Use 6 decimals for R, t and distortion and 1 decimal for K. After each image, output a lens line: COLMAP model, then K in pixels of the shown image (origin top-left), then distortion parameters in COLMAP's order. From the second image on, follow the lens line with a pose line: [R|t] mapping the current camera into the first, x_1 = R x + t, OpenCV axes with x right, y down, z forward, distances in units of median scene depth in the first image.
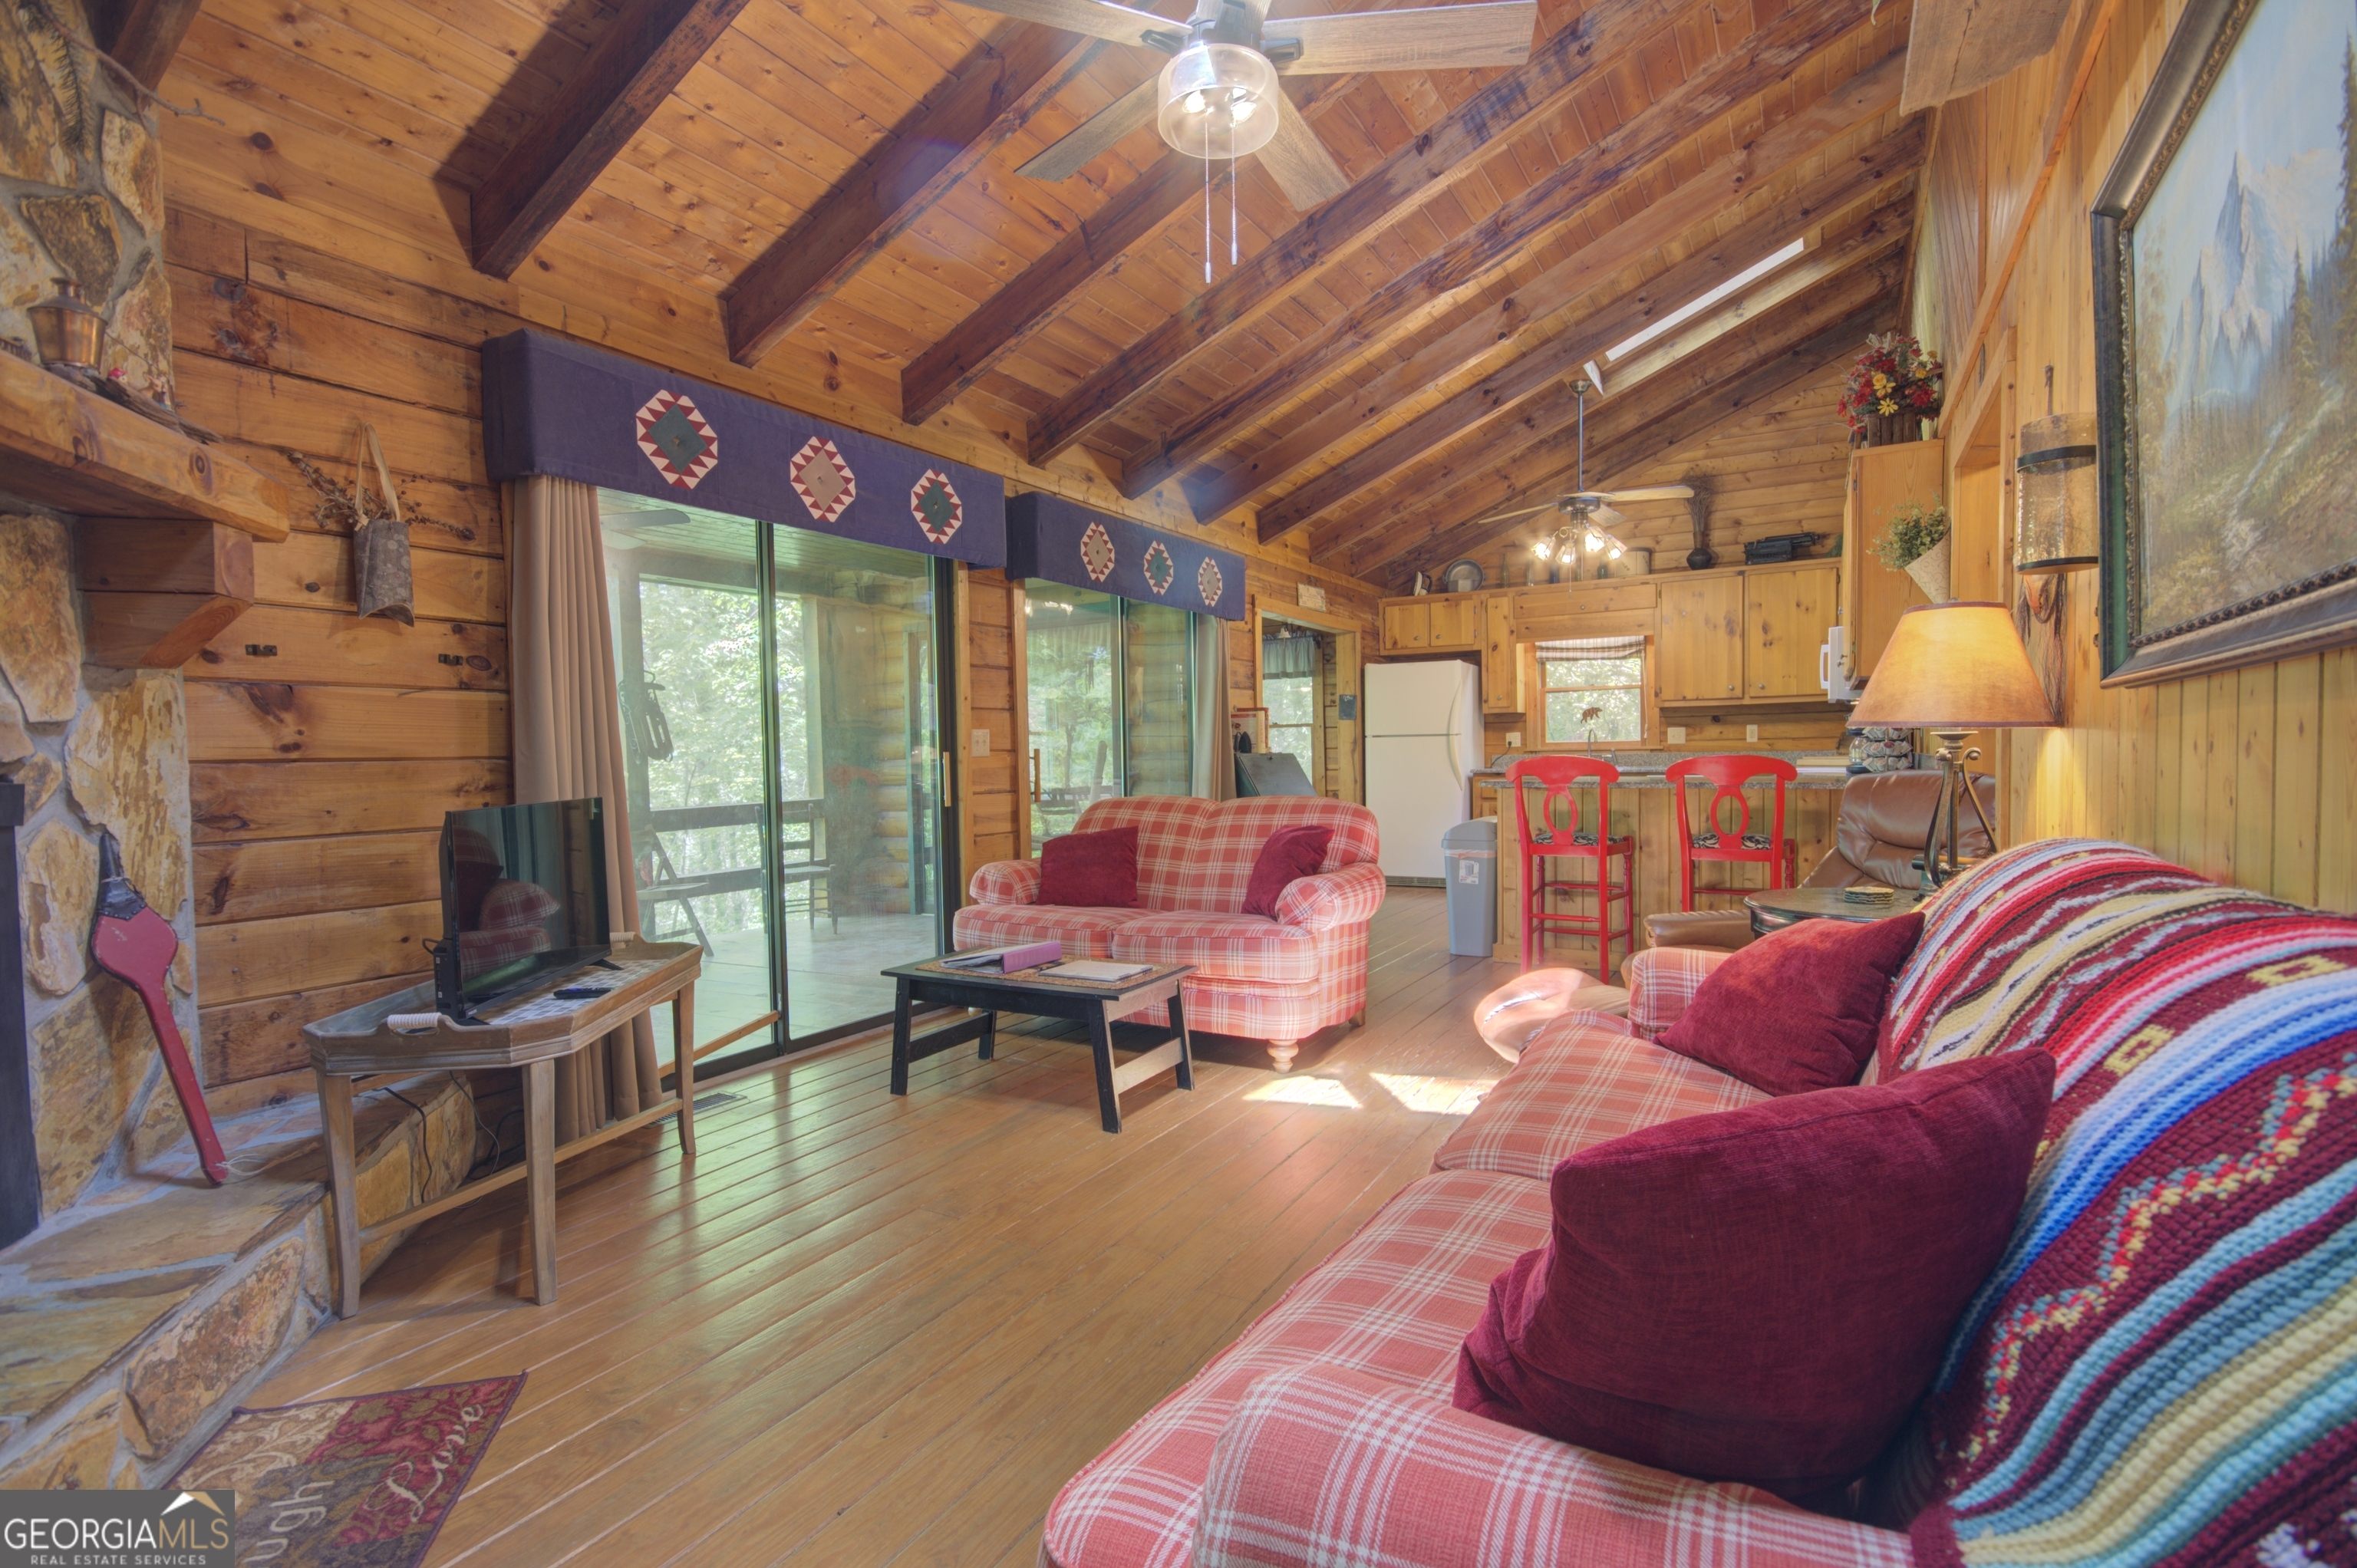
lens RADIAL K [[1121.6, 0, 1187.7], [0, 1121.6, 795.2], [0, 0, 1]] dist [0.004212, 0.000501]
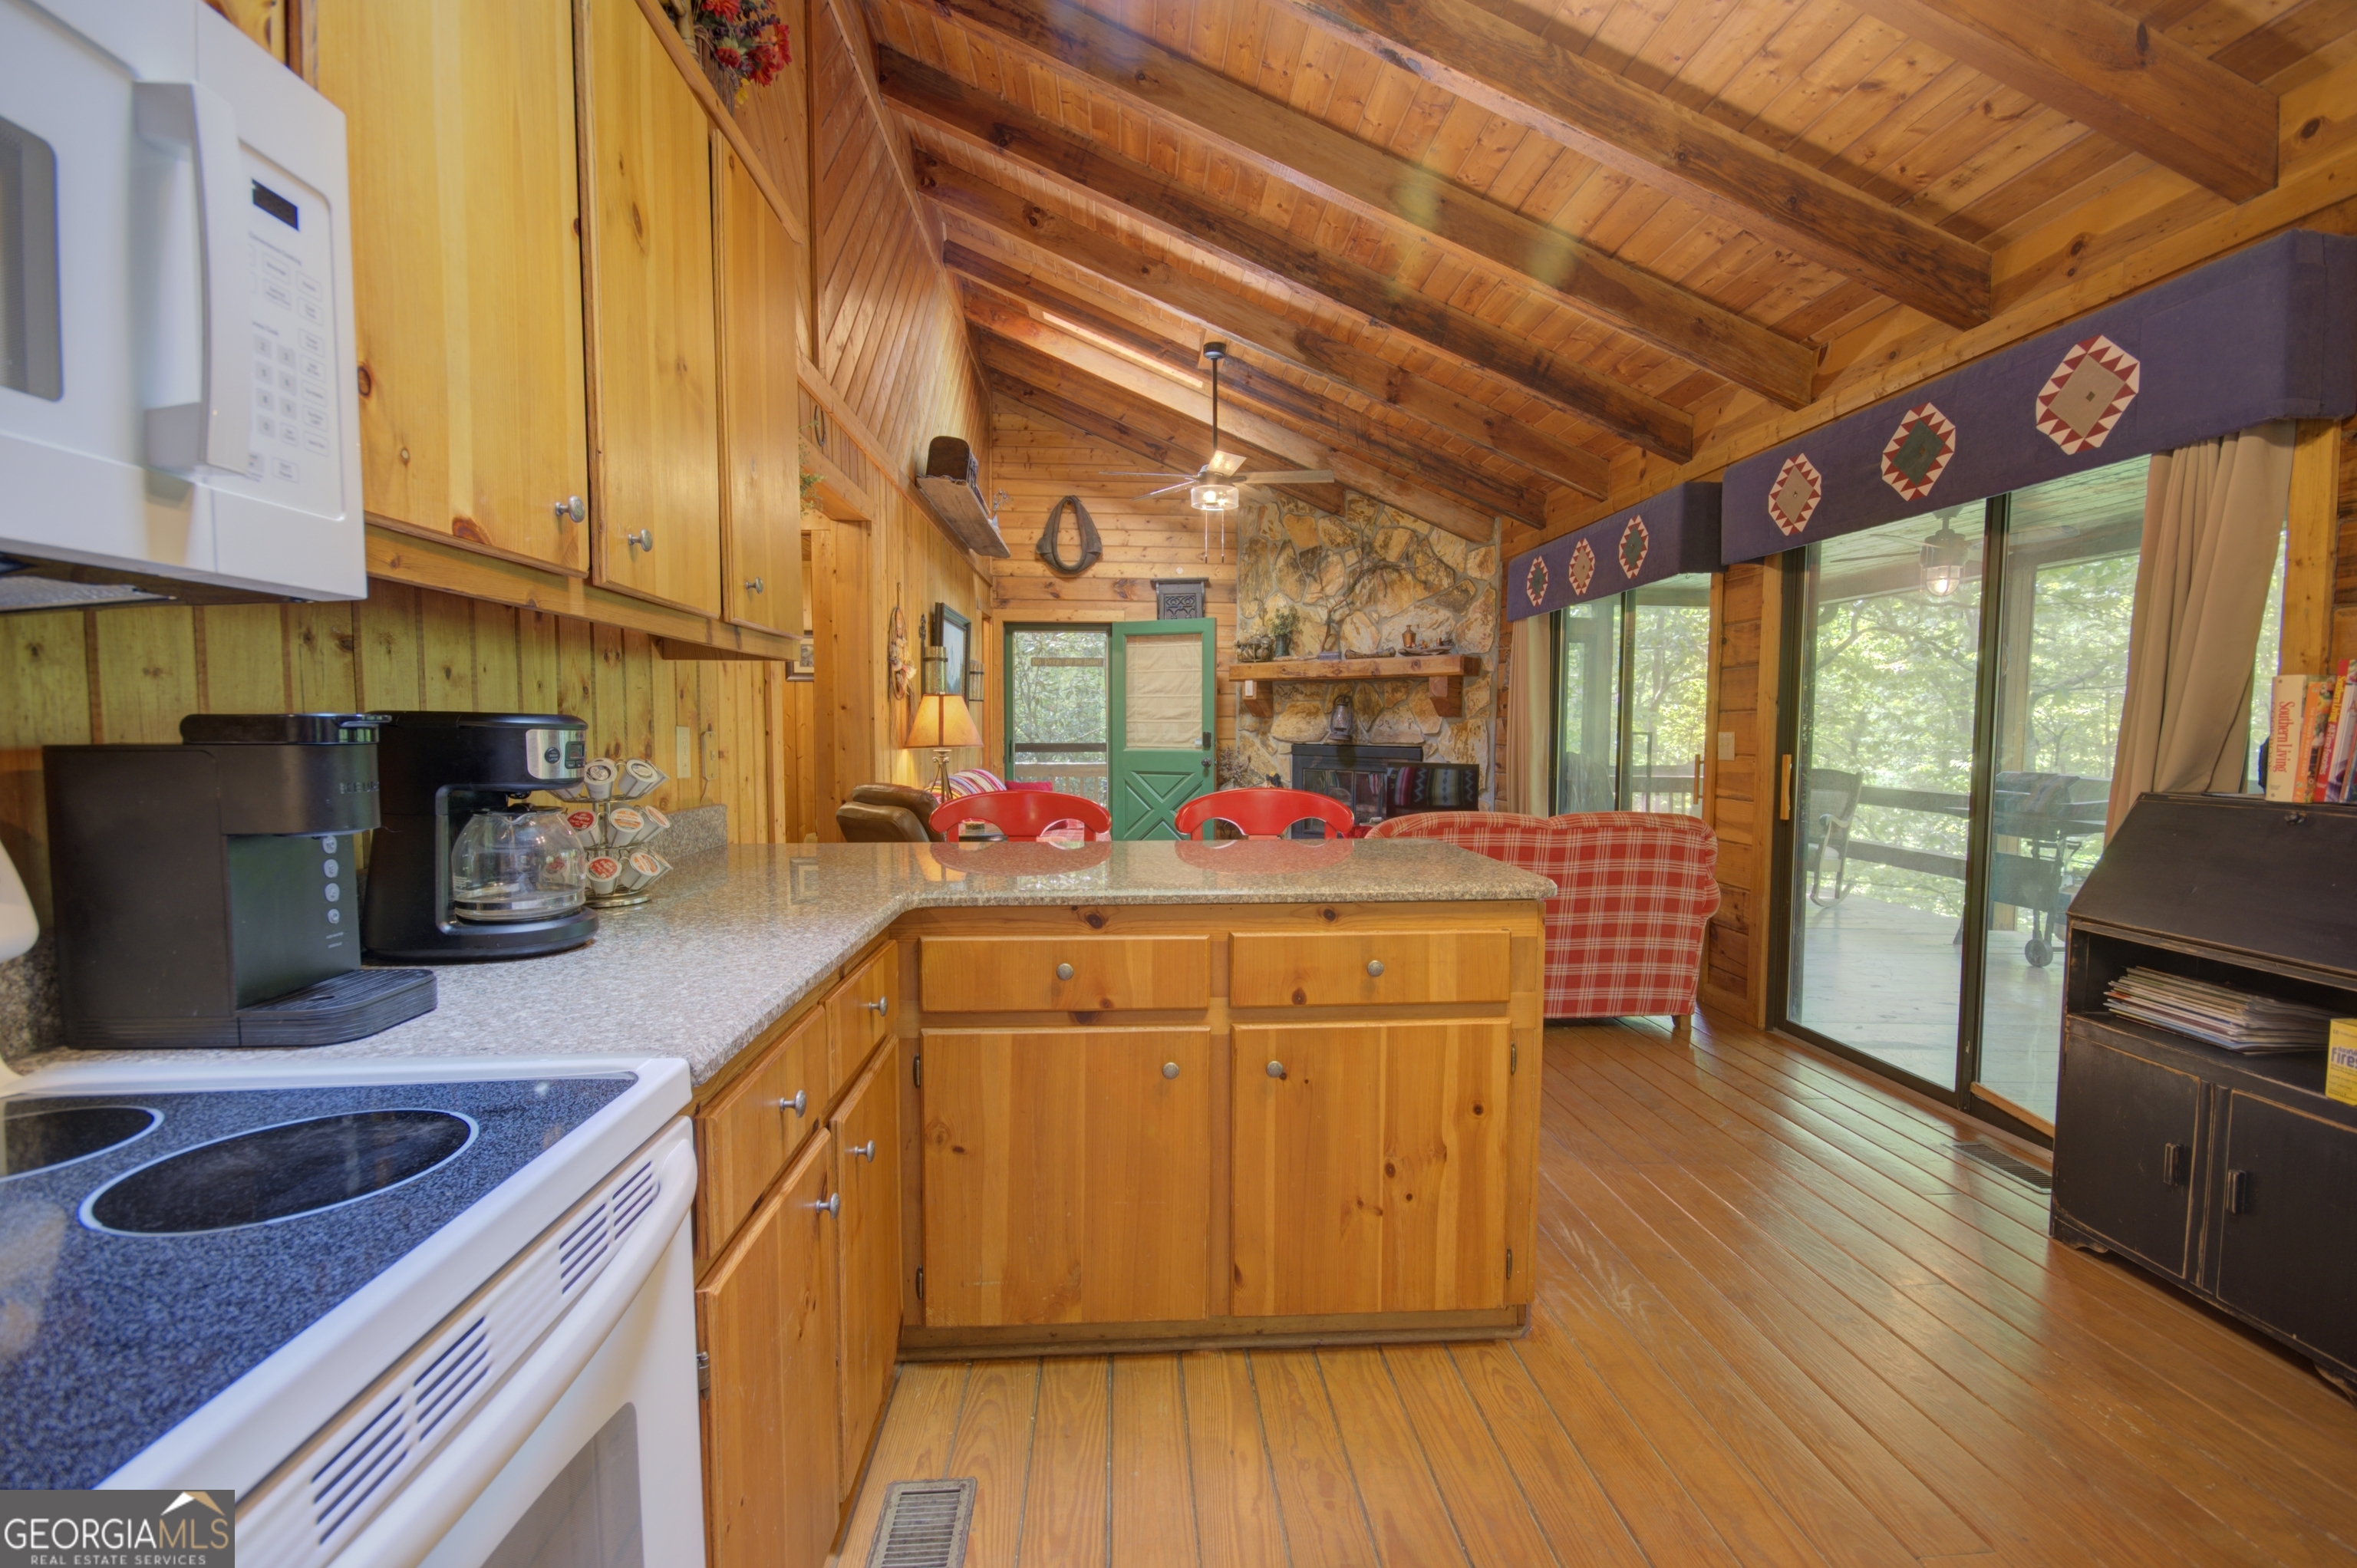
lens RADIAL K [[1055.4, 0, 1187.9], [0, 1055.4, 792.3], [0, 0, 1]] dist [0.004320, 0.005757]
pose [[-0.836524, 0.048562, -0.545775, 0.540787], [-0.009186, 0.994682, 0.102584, -0.073181], [0.547854, 0.090827, -0.831629, 1.148591]]
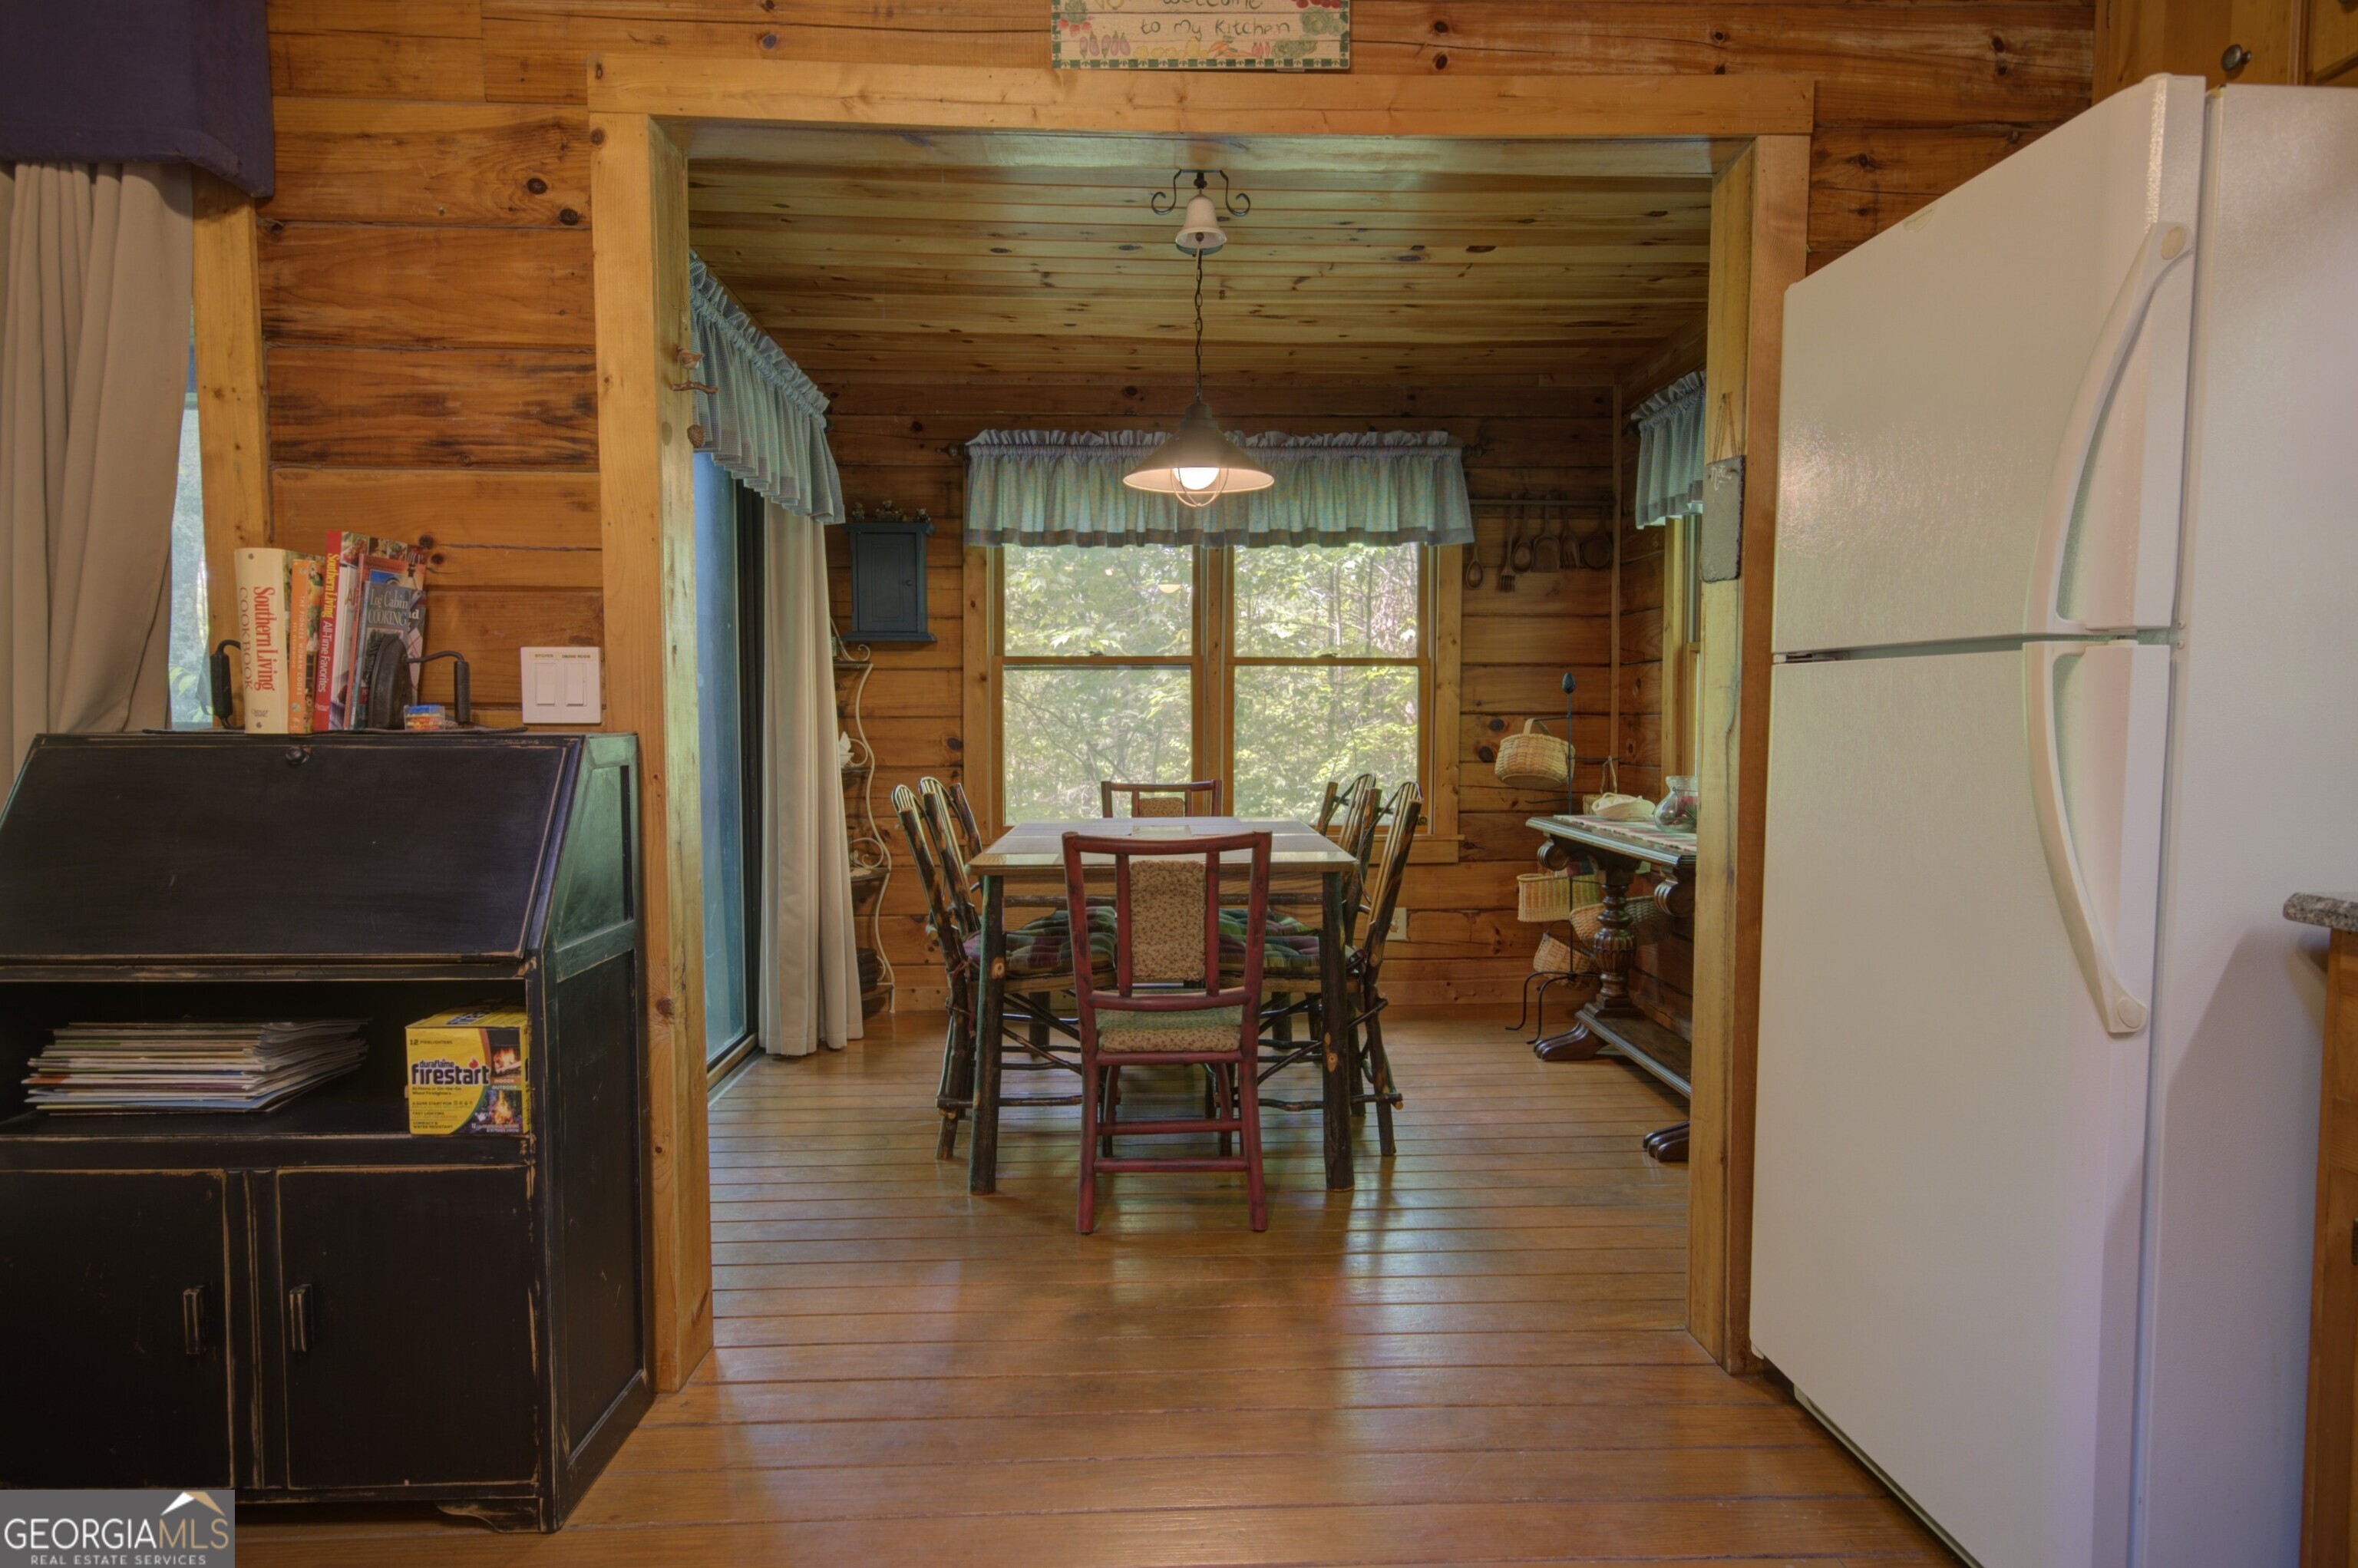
lens RADIAL K [[1395.9, 0, 1183.7], [0, 1395.9, 796.4], [0, 0, 1]] dist [0.010040, 0.011570]
pose [[0.526232, 0.071563, -0.847324, 0.432570], [-0.041494, 0.997426, 0.058470, -0.051872], [0.849328, 0.004390, 0.527847, 1.066811]]
